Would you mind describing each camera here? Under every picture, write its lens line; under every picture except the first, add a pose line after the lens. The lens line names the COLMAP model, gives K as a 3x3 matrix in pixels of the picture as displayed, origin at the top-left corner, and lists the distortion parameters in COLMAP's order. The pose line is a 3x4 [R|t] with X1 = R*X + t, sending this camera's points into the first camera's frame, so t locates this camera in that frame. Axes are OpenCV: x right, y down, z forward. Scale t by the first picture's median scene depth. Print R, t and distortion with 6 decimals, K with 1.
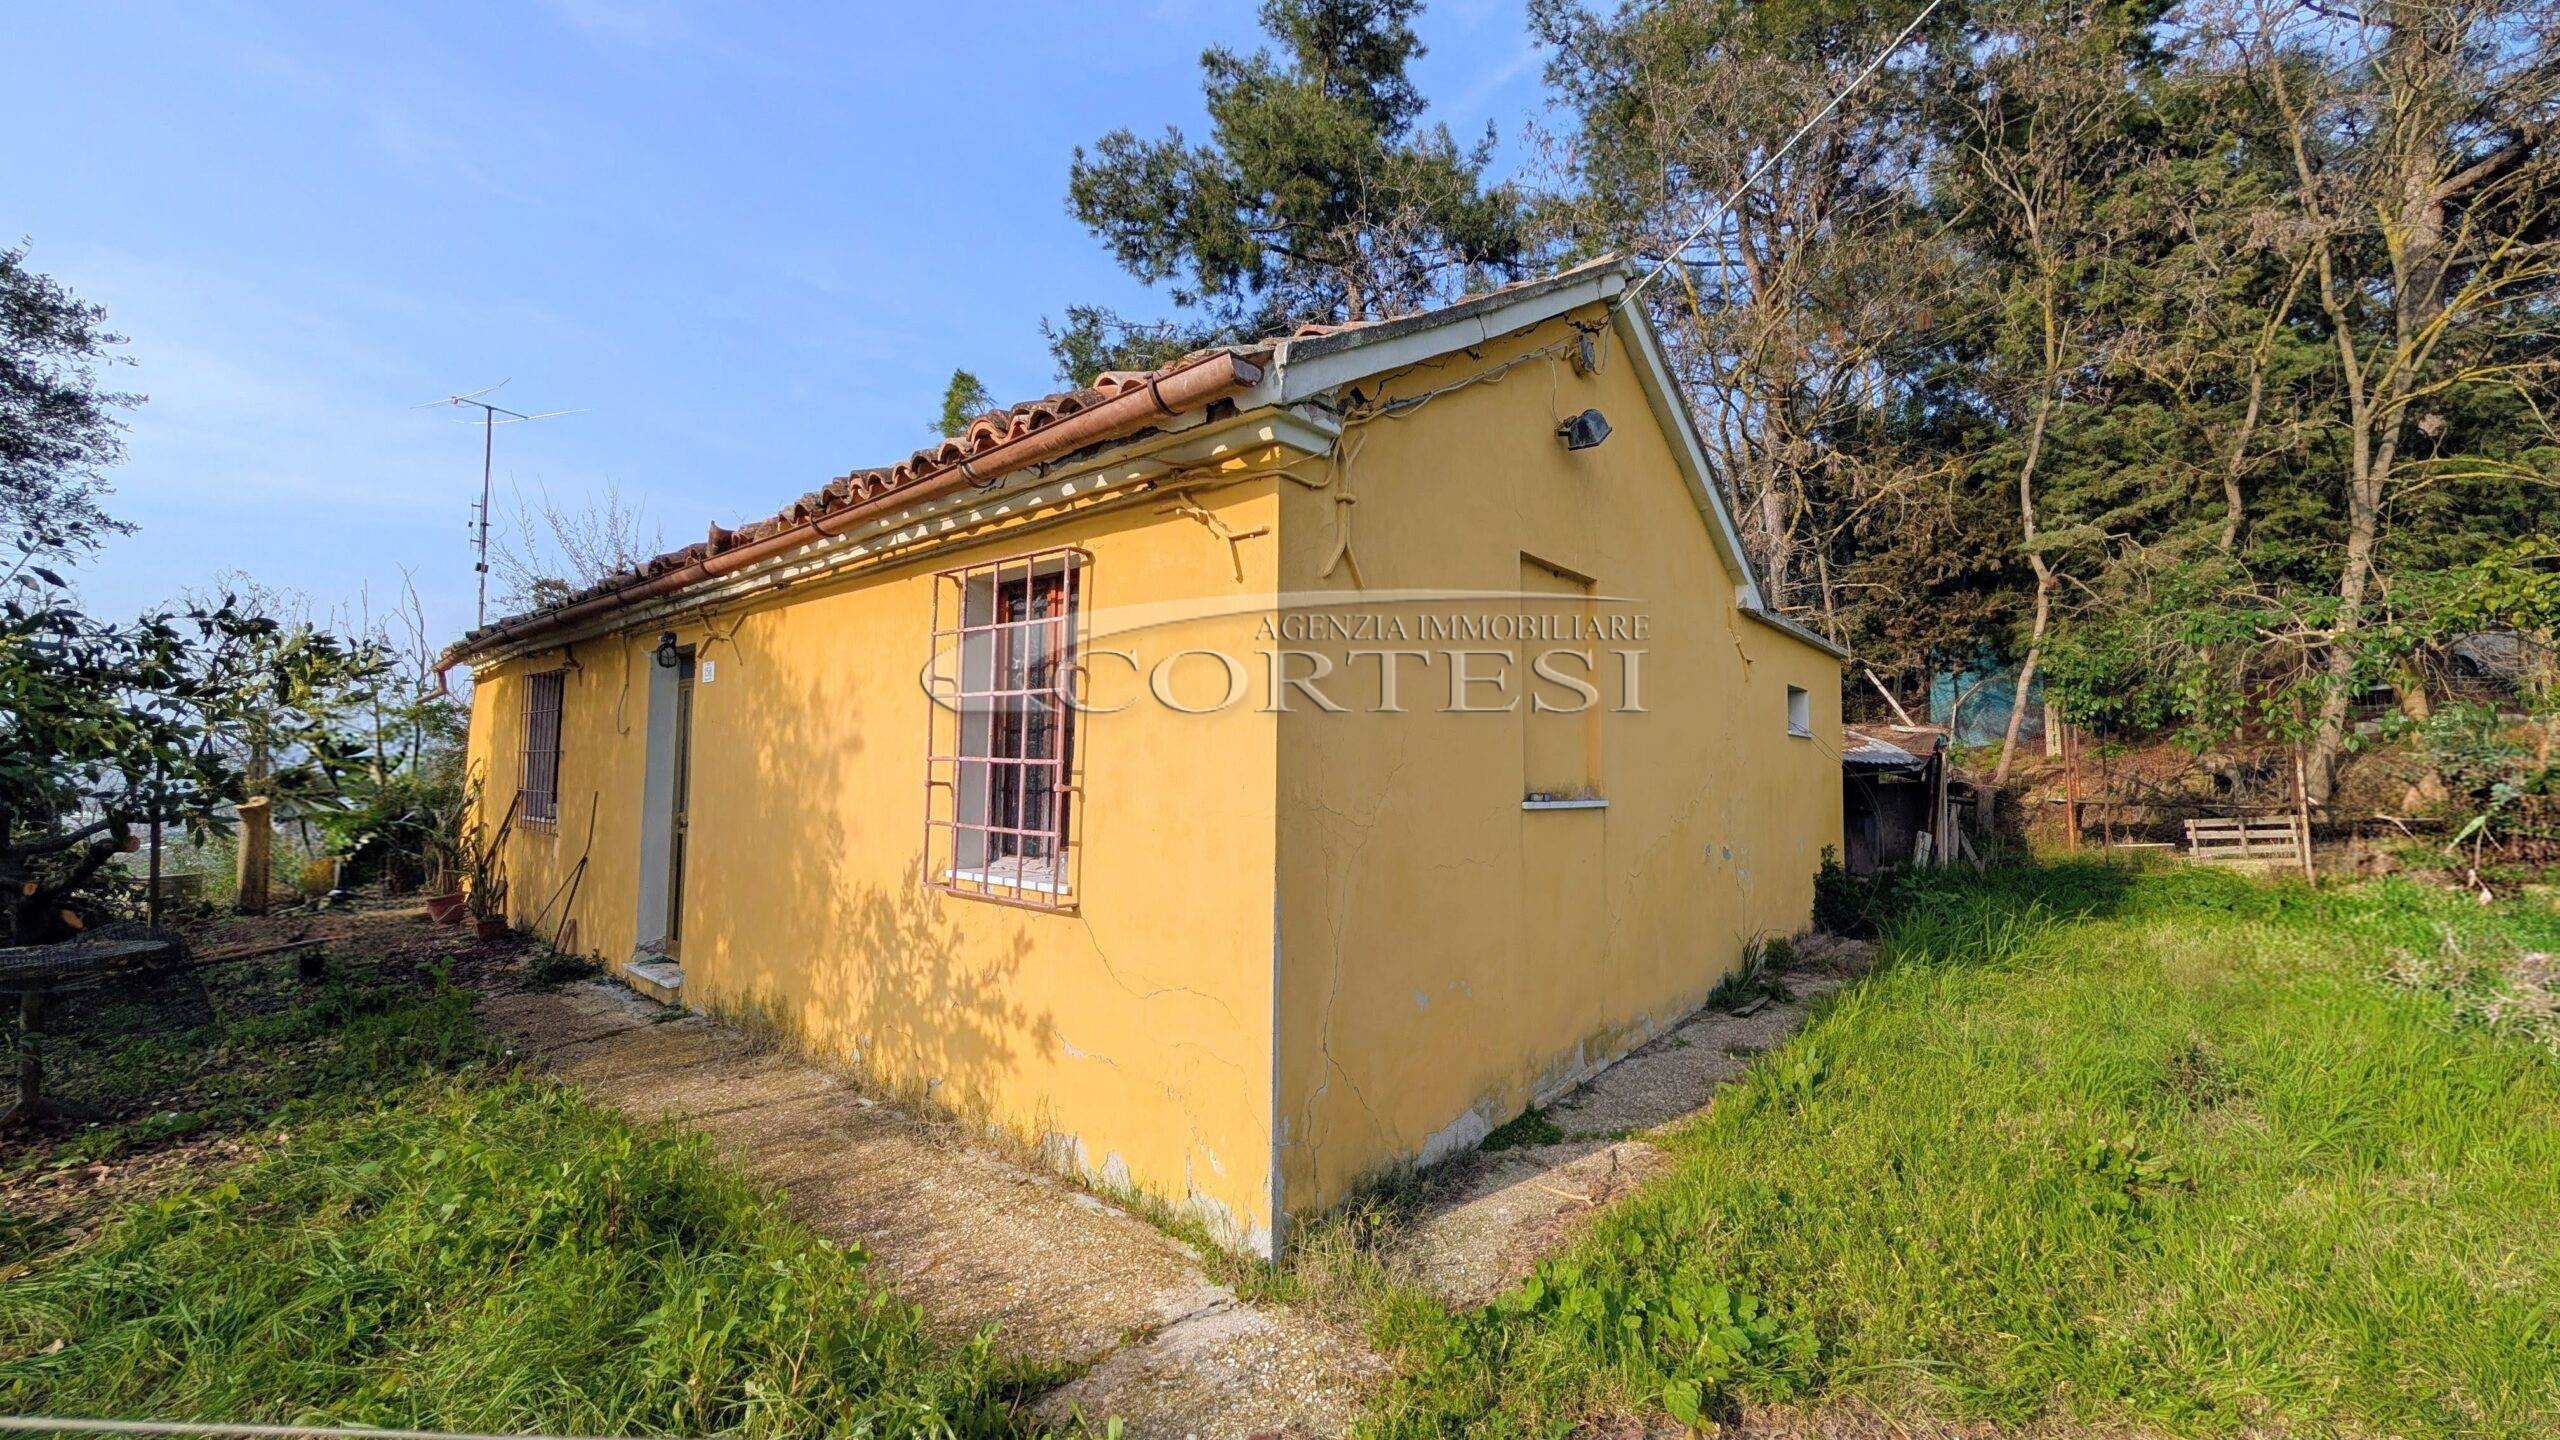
lens RADIAL K [[969.8, 0, 1298.3], [0, 969.8, 725.0], [0, 0, 1]] dist [-0.002237, 0.000775]
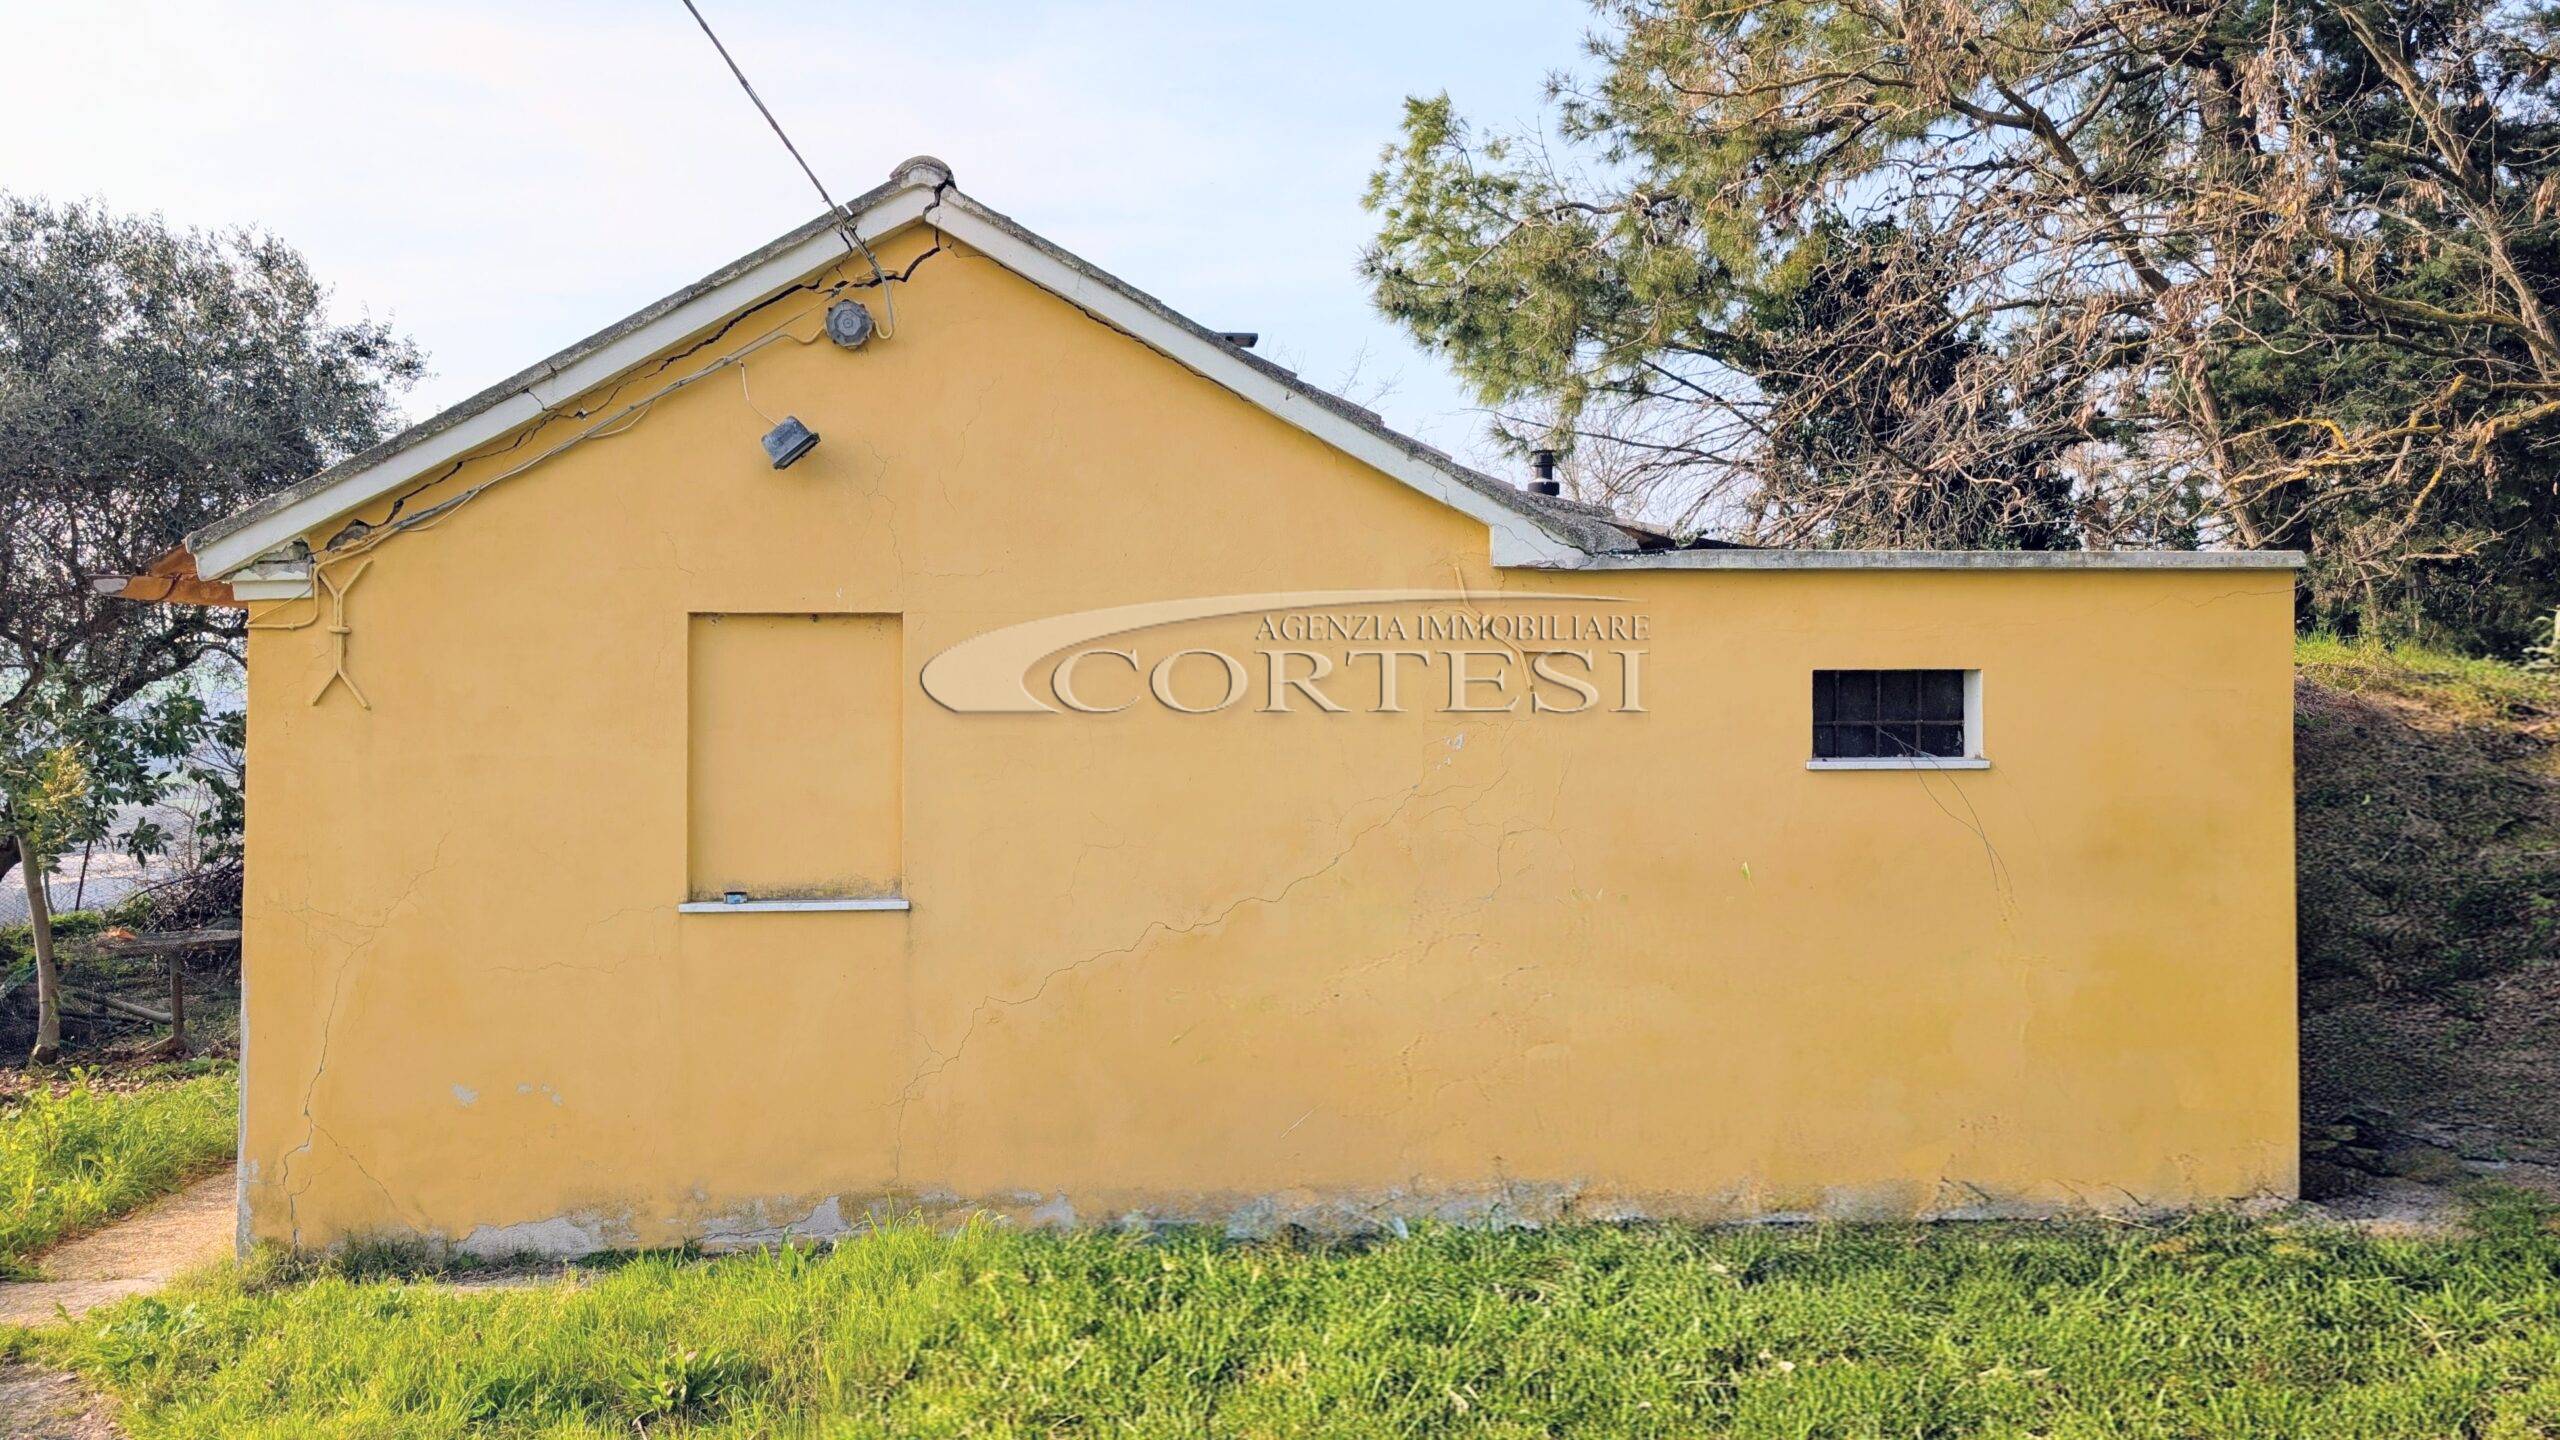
lens RADIAL K [[1944.8, 0, 1295.6], [0, 1944.8, 710.0], [0, 0, 1]] dist [0.023500, -0.003206]
pose [[0.701591, 0.001069, -0.712579, 0.719633], [0.051083, 0.997351, 0.051791, -0.060666], [0.710747, -0.072737, 0.699677, 0.064645]]
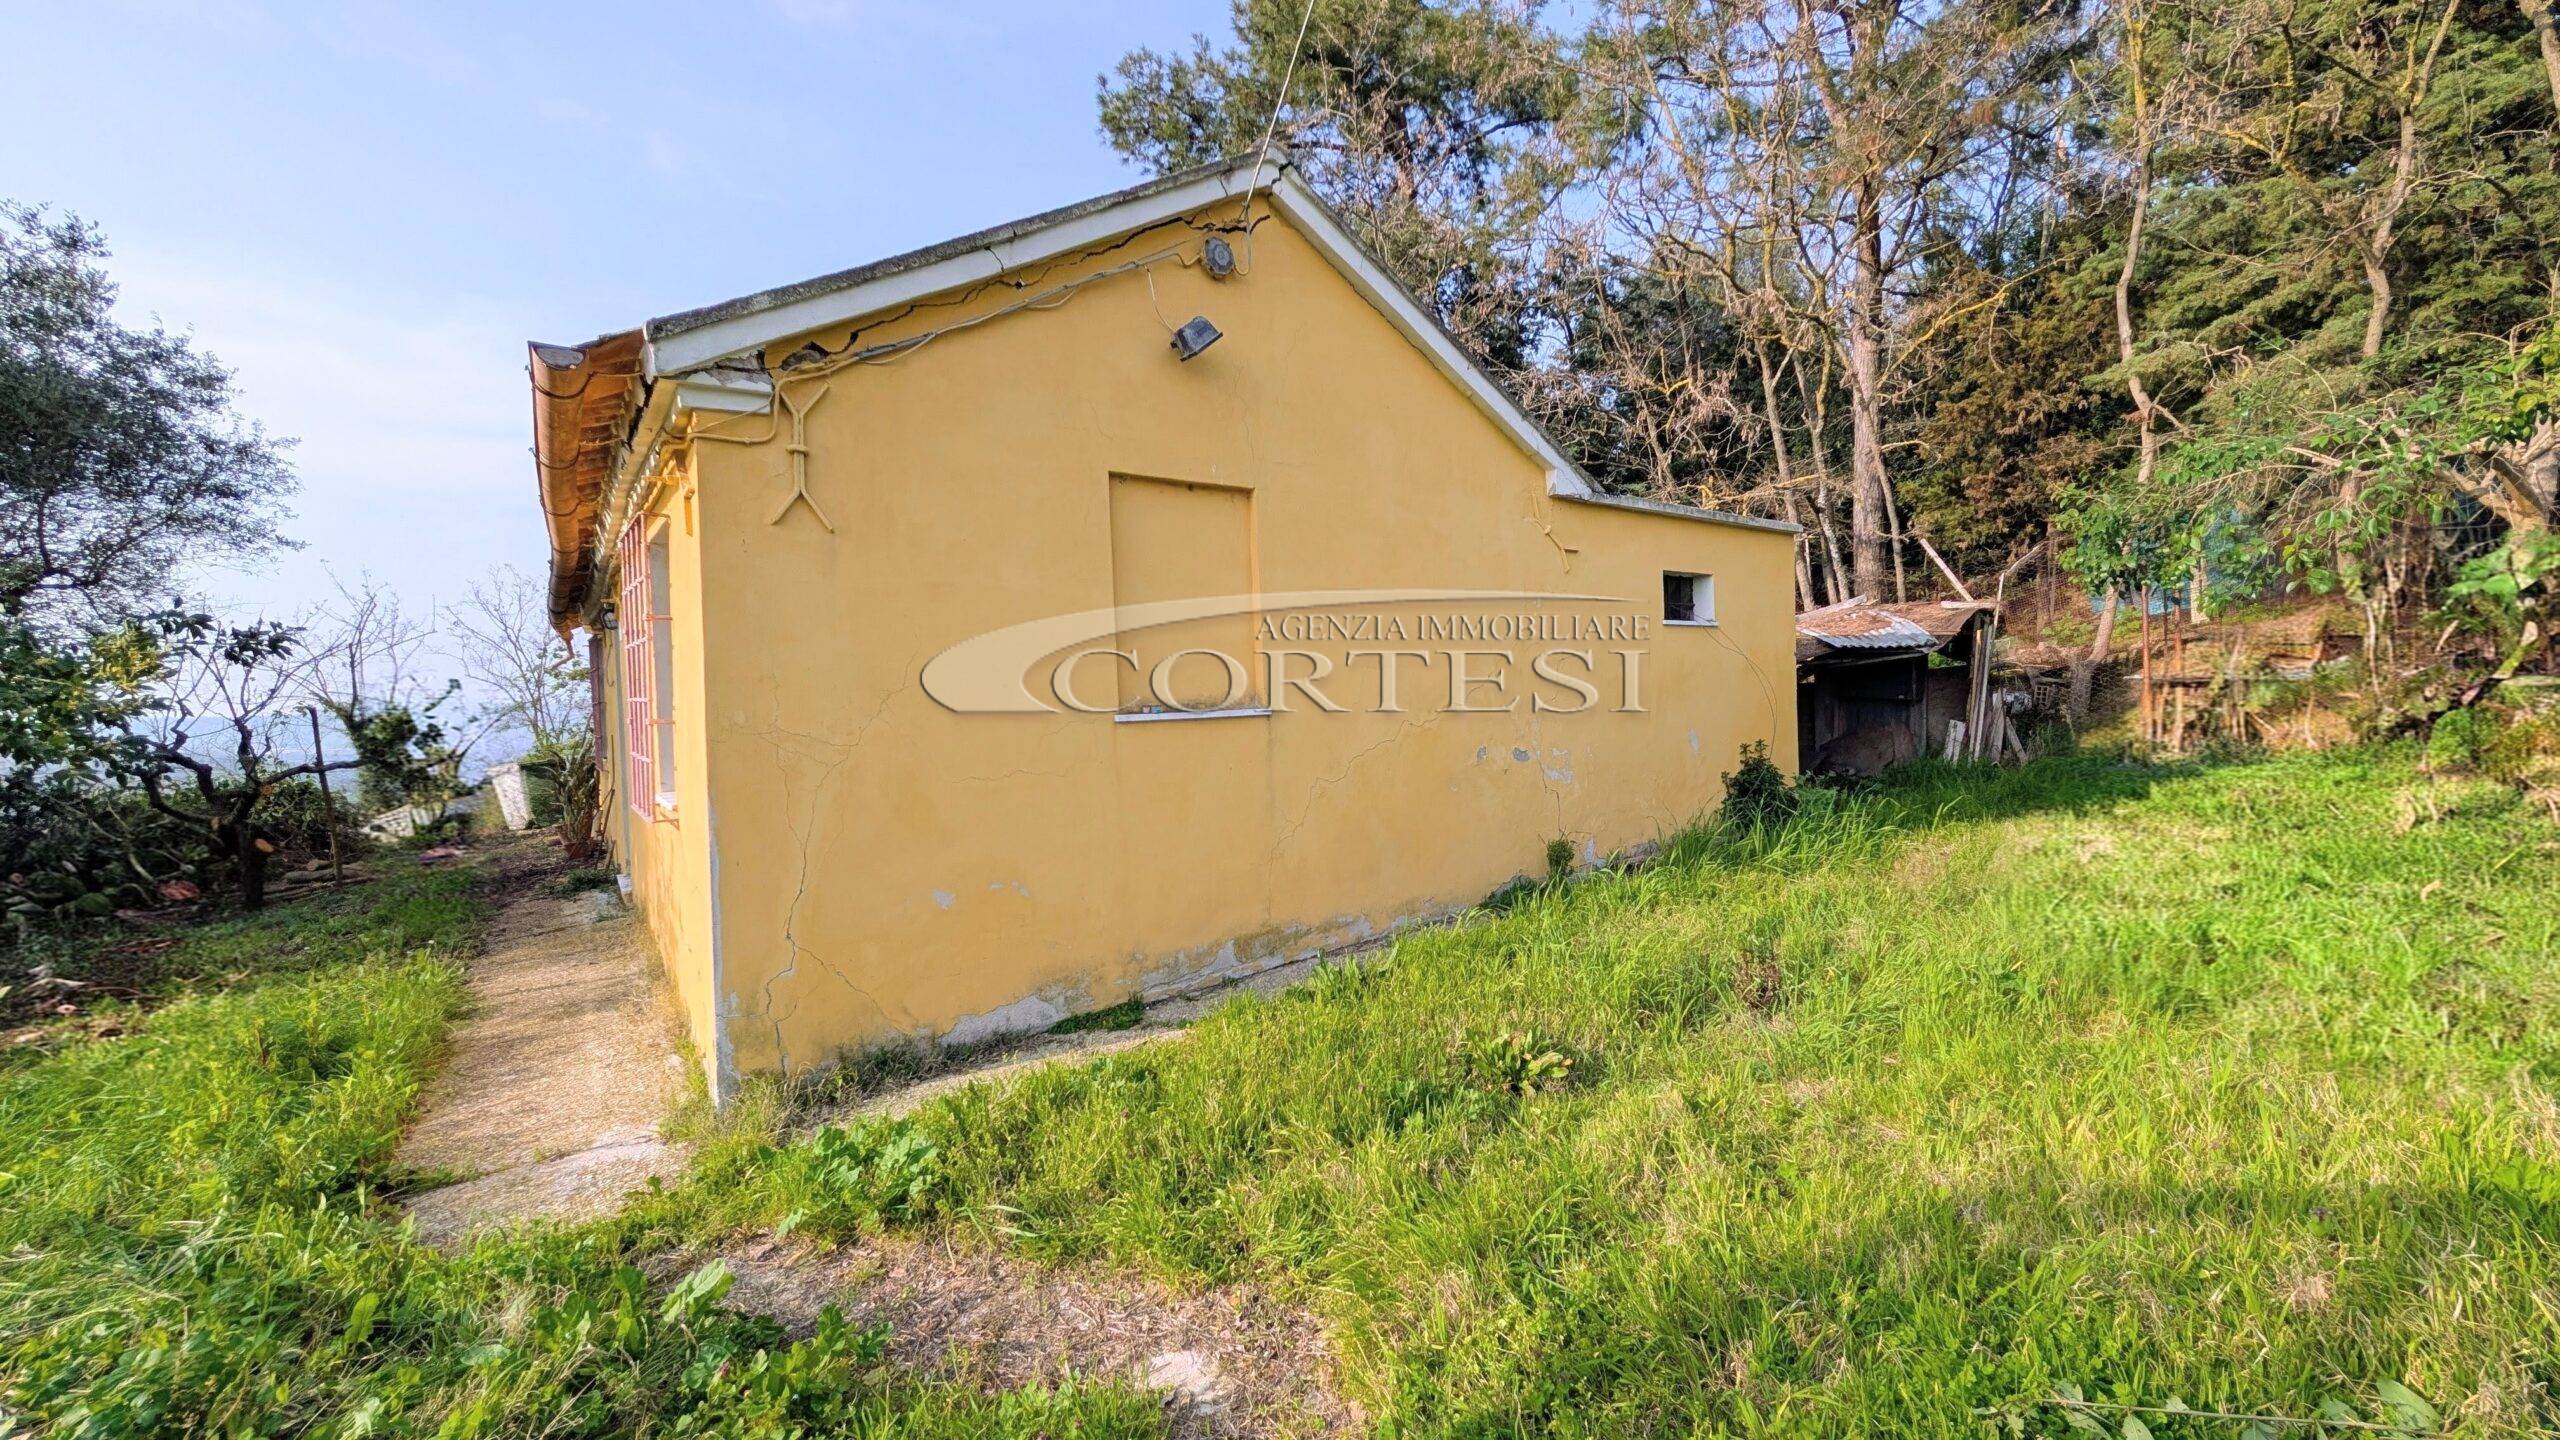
lens RADIAL K [[969.8, 0, 1295.3], [0, 969.8, 726.2], [0, 0, 1]] dist [-0.002237, 0.000775]
pose [[0.975208, -0.040492, -0.217553, 0.247863], [0.059613, 0.994843, 0.082055, 0.006445], [0.213108, -0.092990, 0.972593, 0.007386]]
